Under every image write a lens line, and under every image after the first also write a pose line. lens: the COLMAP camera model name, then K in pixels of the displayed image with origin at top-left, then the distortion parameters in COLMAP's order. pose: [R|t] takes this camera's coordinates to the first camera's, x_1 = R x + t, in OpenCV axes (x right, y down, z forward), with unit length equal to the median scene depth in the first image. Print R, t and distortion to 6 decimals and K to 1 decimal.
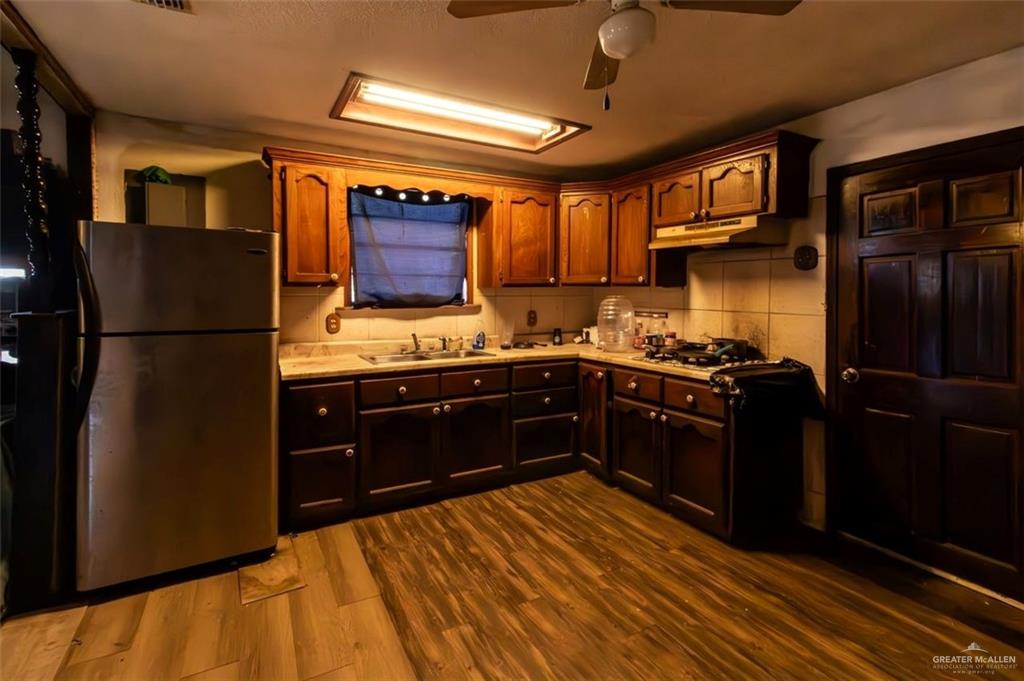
lens RADIAL K [[477.2, 0, 515.0], [0, 477.2, 307.0], [0, 0, 1]] dist [0.001026, 0.000066]
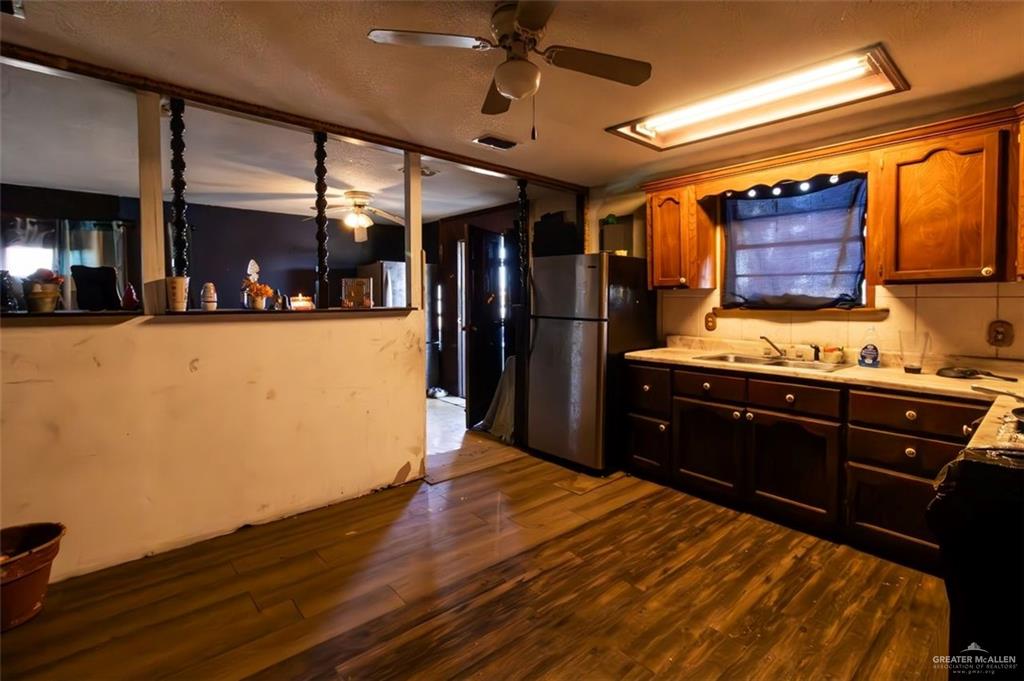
lens RADIAL K [[477.2, 0, 515.0], [0, 477.2, 307.0], [0, 0, 1]] dist [0.001026, 0.000066]
pose [[0.215549, 0.020661, -0.976274, 0.725646], [-0.021367, 0.999637, 0.016438, -0.009880], [0.976259, 0.017317, 0.215912, 0.369236]]
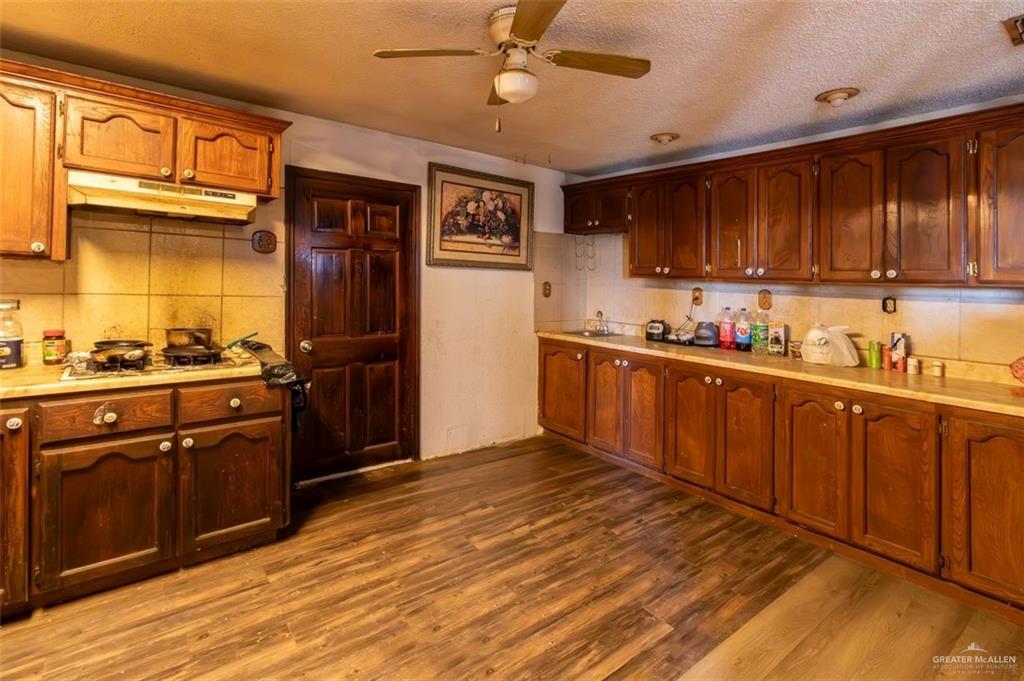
lens RADIAL K [[497.8, 0, 515.9], [0, 497.8, 273.9], [0, 0, 1]] dist [0.000516, -0.000085]
pose [[-0.166281, 0.001821, 0.986077, -0.543040], [-0.010394, 0.999940, -0.003600, -0.034142], [-0.986024, -0.010848, -0.166252, 0.624169]]
